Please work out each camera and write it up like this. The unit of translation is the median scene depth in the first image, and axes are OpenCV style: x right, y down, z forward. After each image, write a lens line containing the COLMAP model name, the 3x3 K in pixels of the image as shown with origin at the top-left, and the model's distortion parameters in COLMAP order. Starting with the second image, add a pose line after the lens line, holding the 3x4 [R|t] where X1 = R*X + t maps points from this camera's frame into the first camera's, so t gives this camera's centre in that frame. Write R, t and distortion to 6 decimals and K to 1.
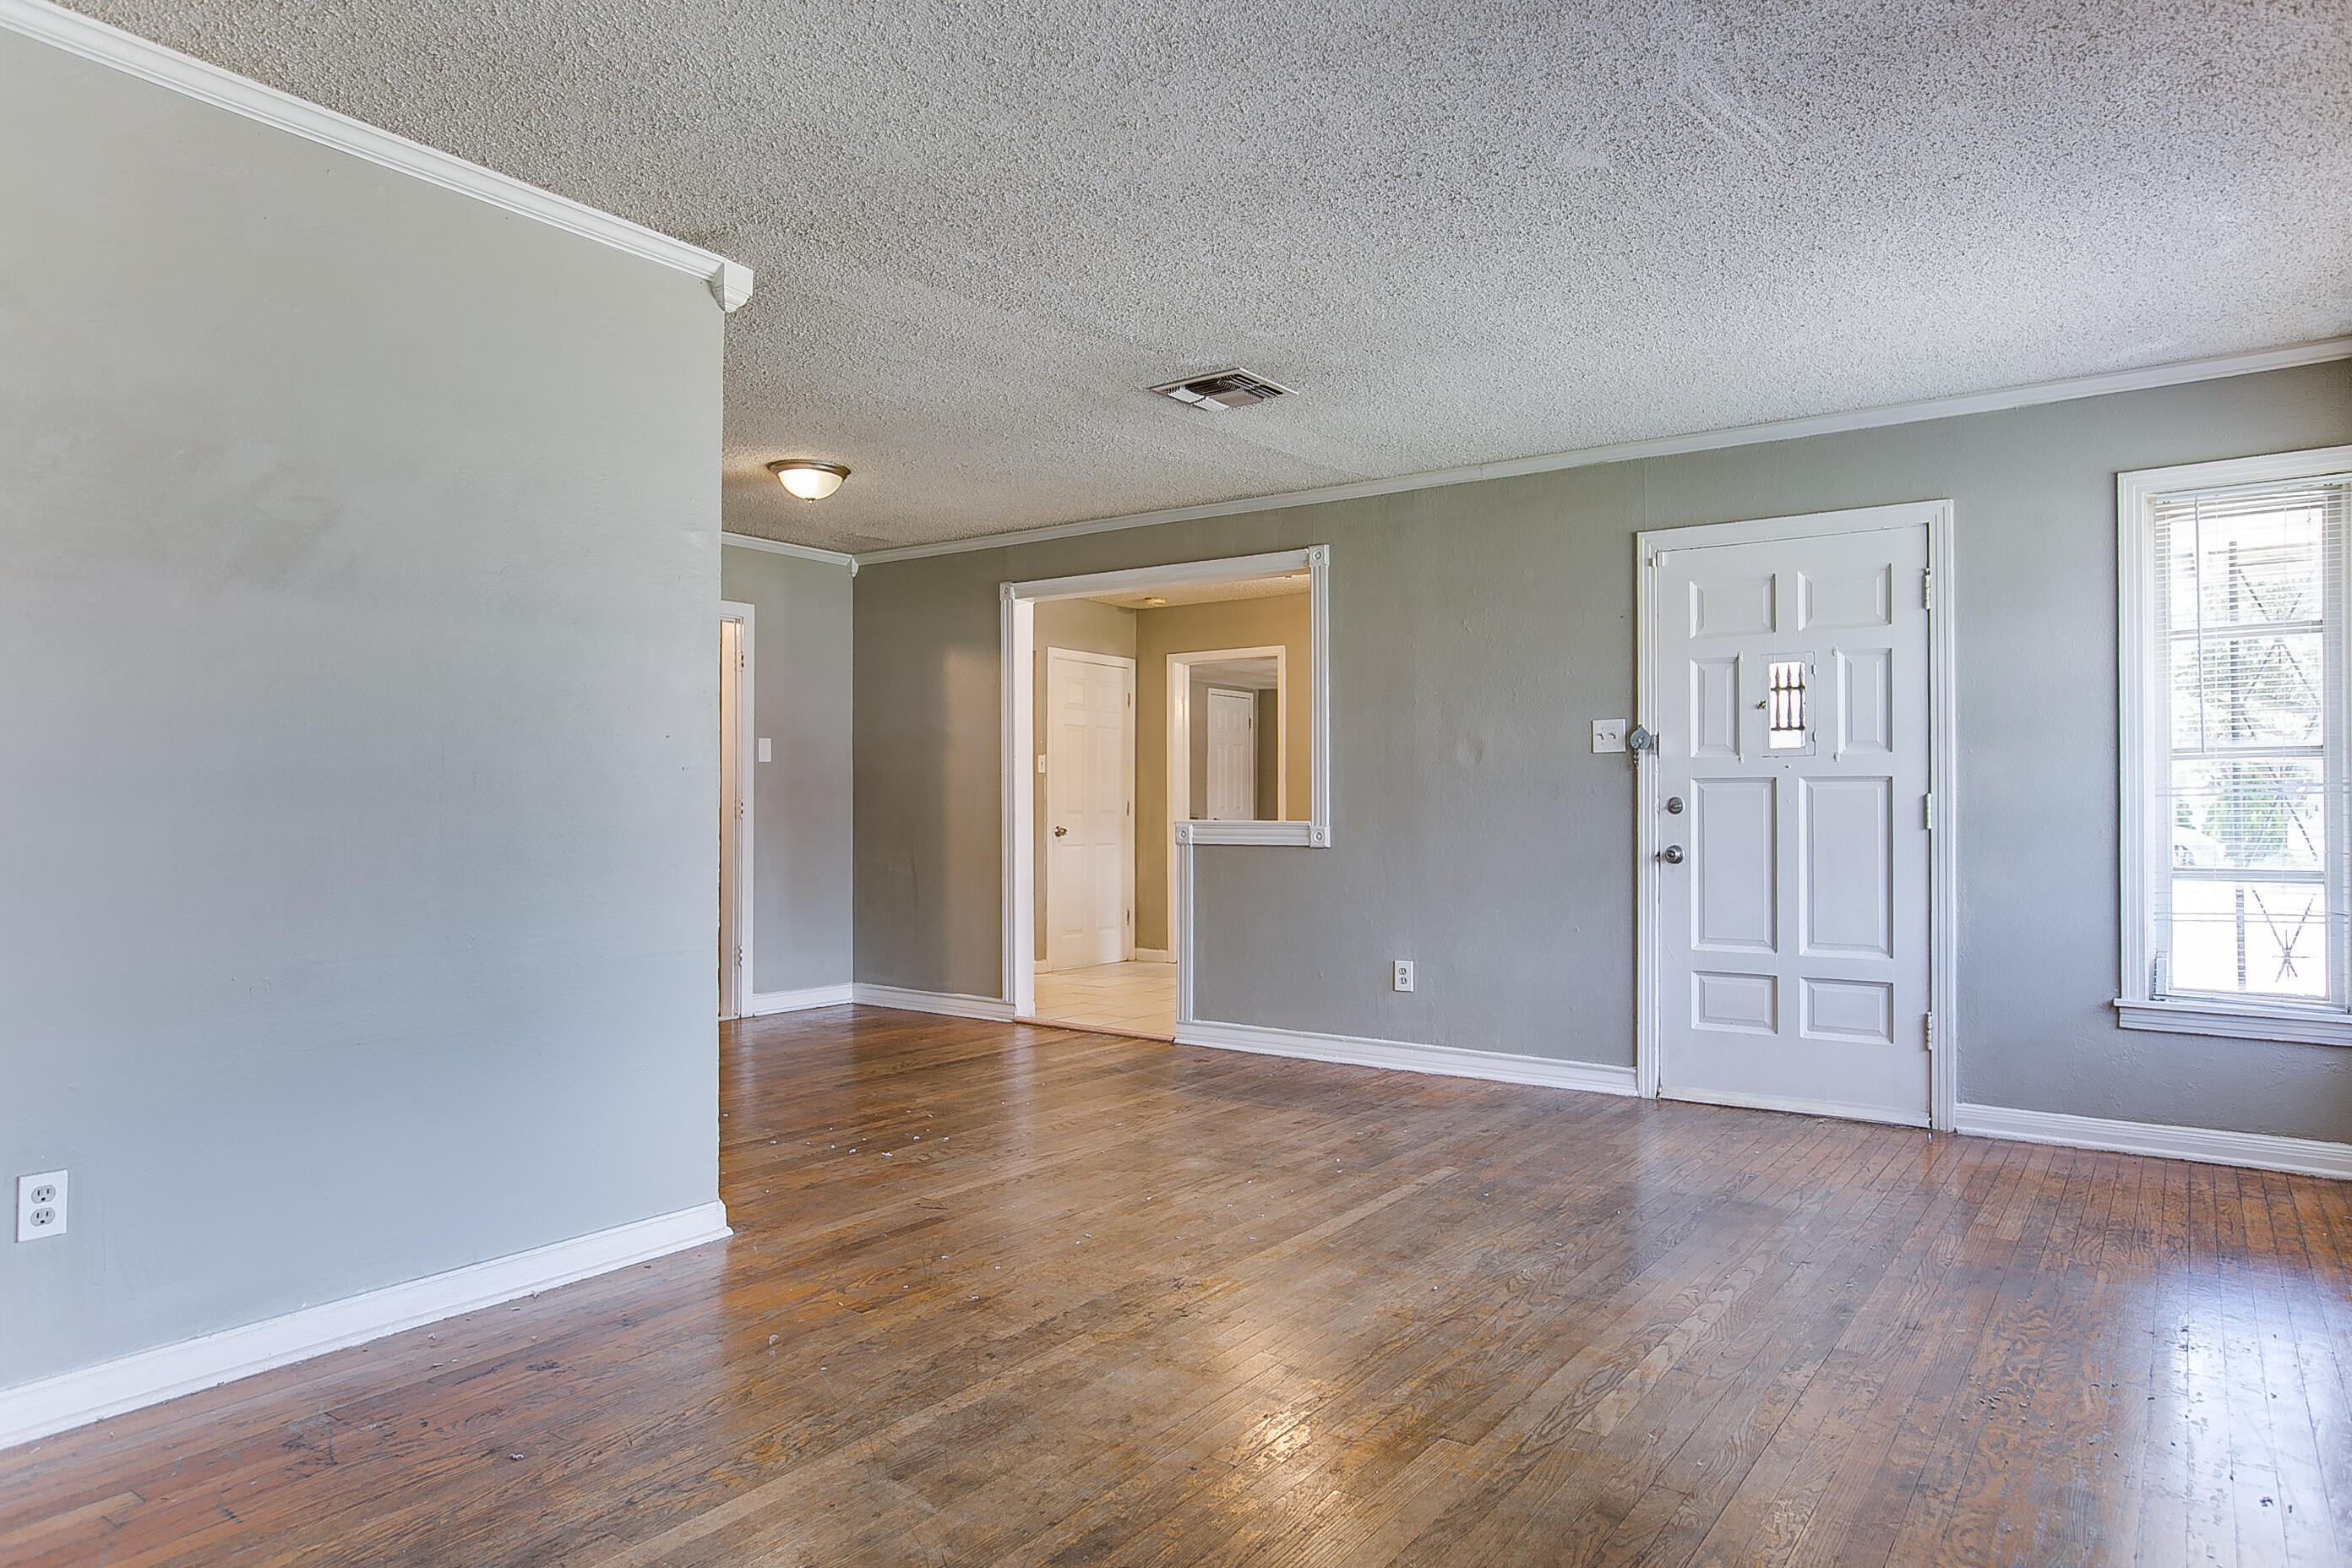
lens RADIAL K [[1417.4, 0, 1184.0], [0, 1417.4, 791.4], [0, 0, 1]] dist [-0.019614, 0.007934]
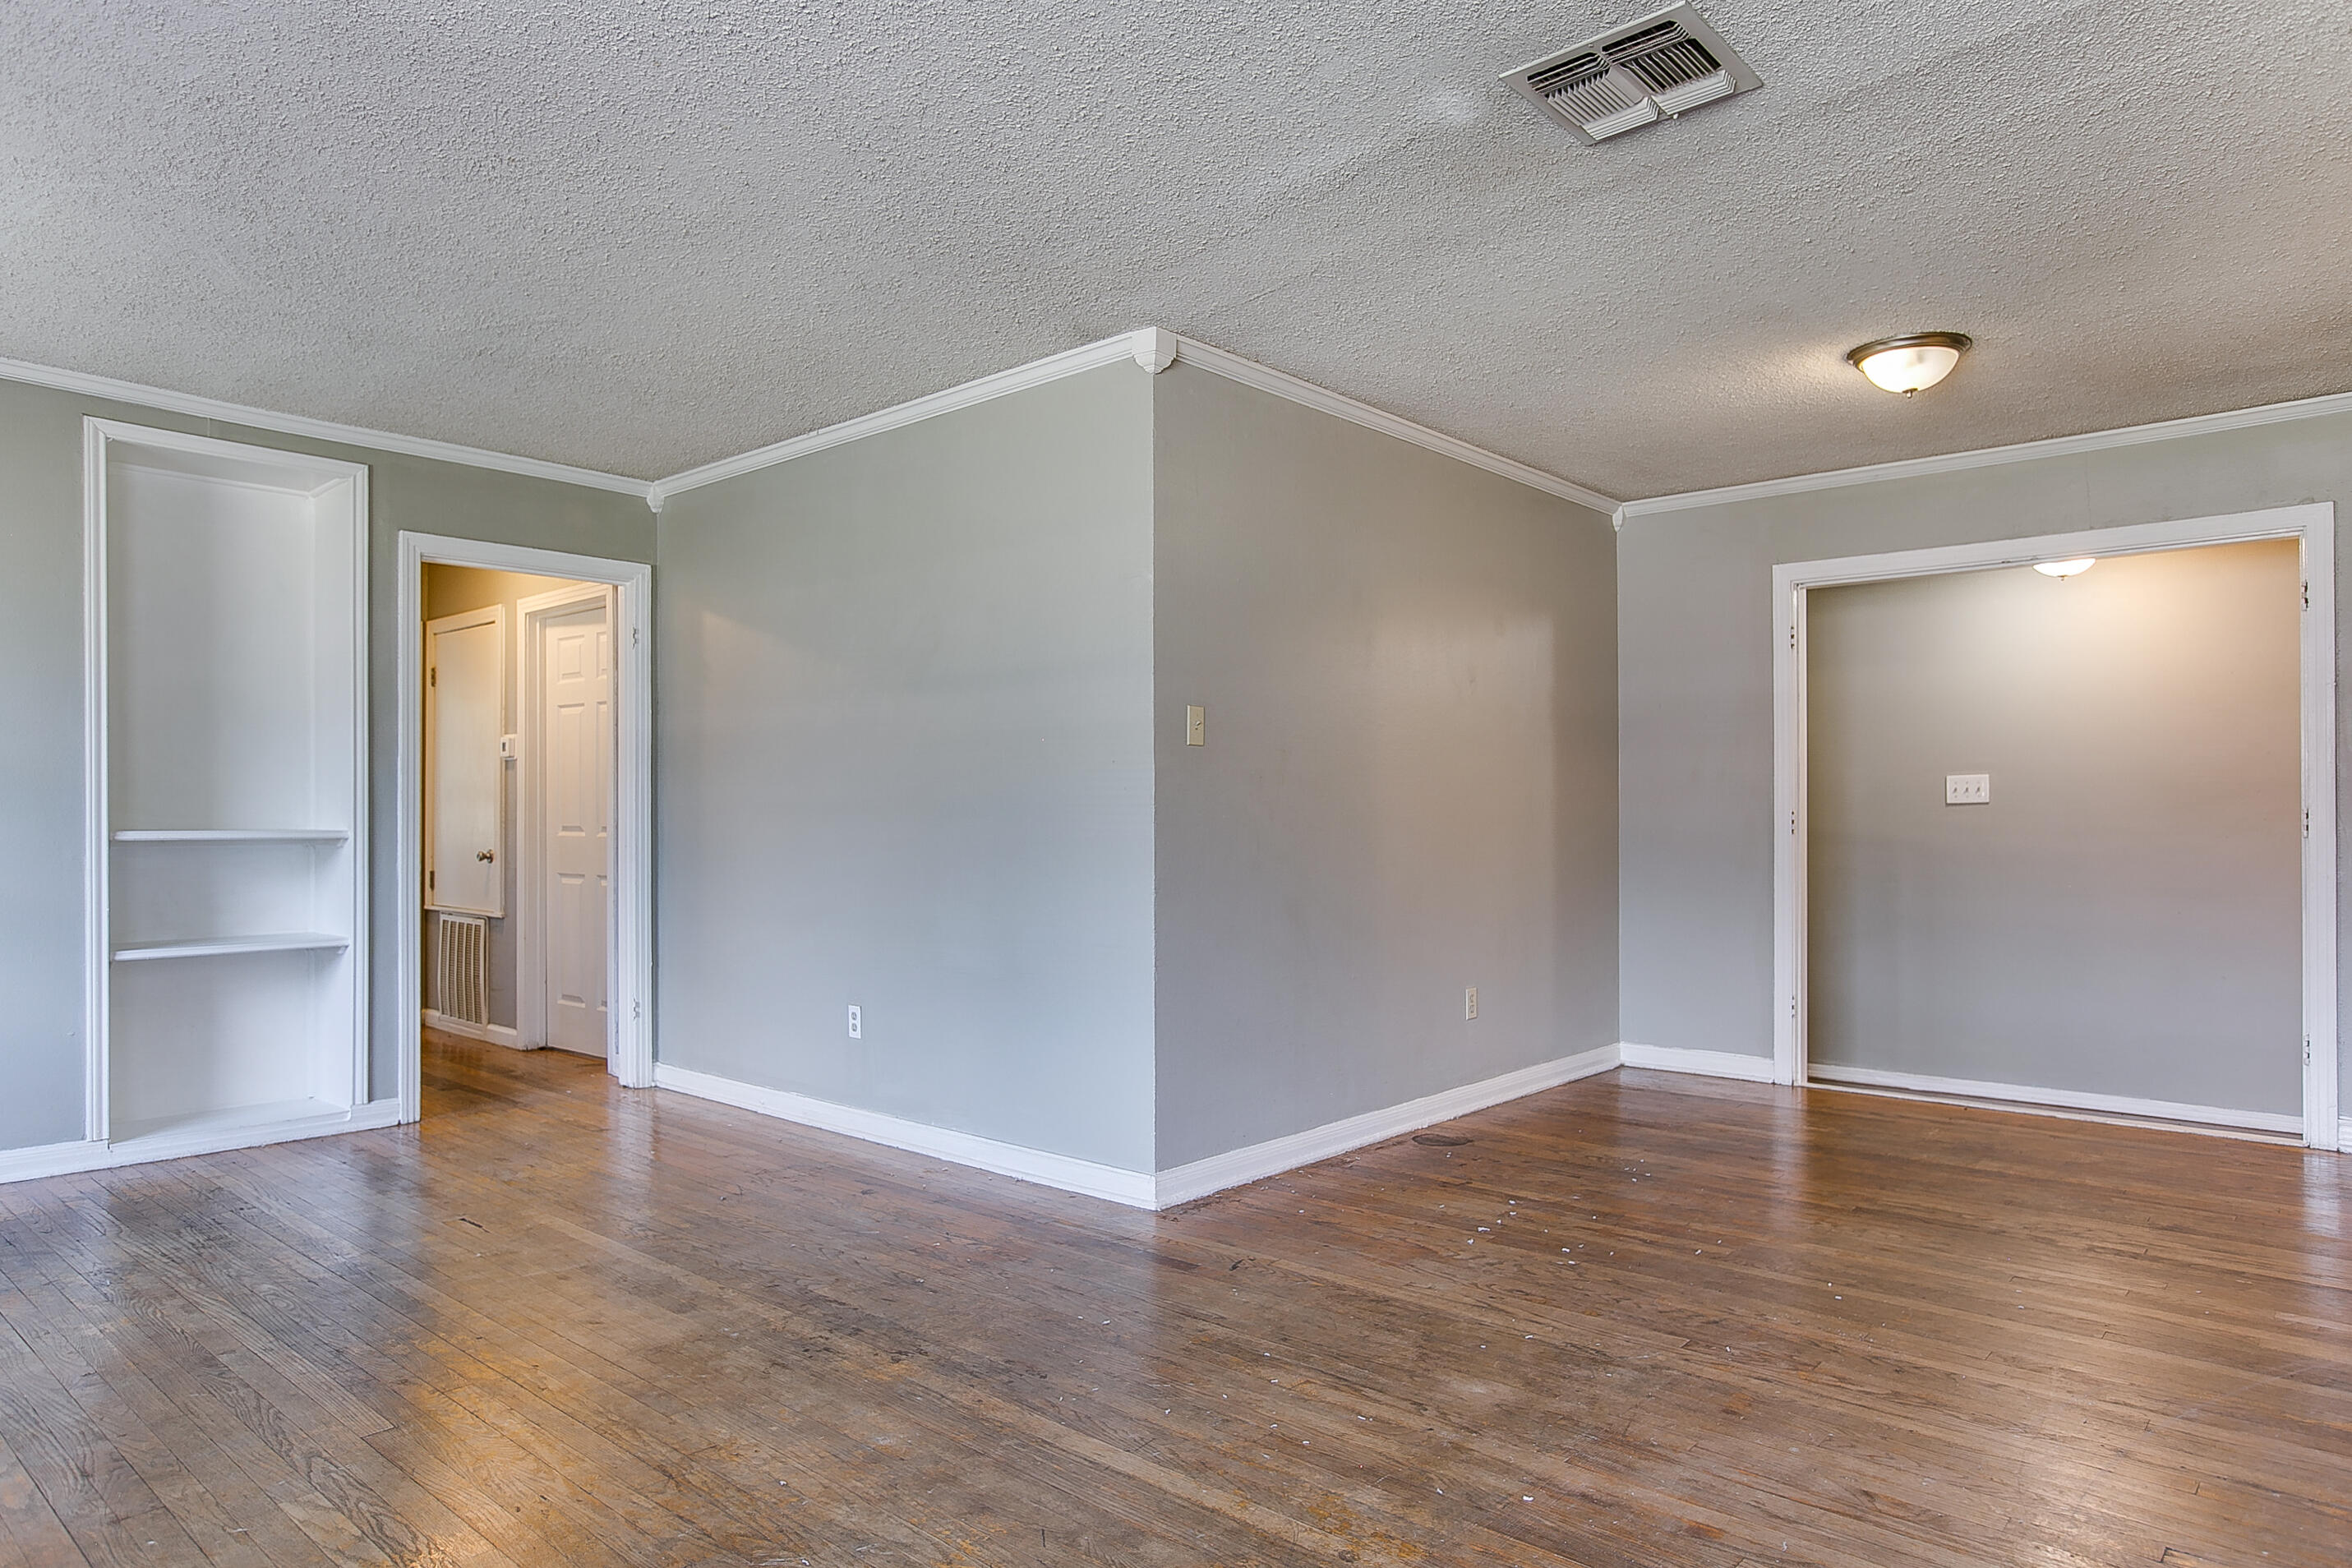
lens RADIAL K [[1417.4, 0, 1185.6], [0, 1417.4, 792.0], [0, 0, 1]] dist [-0.019614, 0.007934]
pose [[-0.103861, -0.030322, -0.994129, 0.728896], [0.008637, 0.999470, -0.031387, 0.022811], [0.994554, -0.011846, -0.103544, 1.067416]]
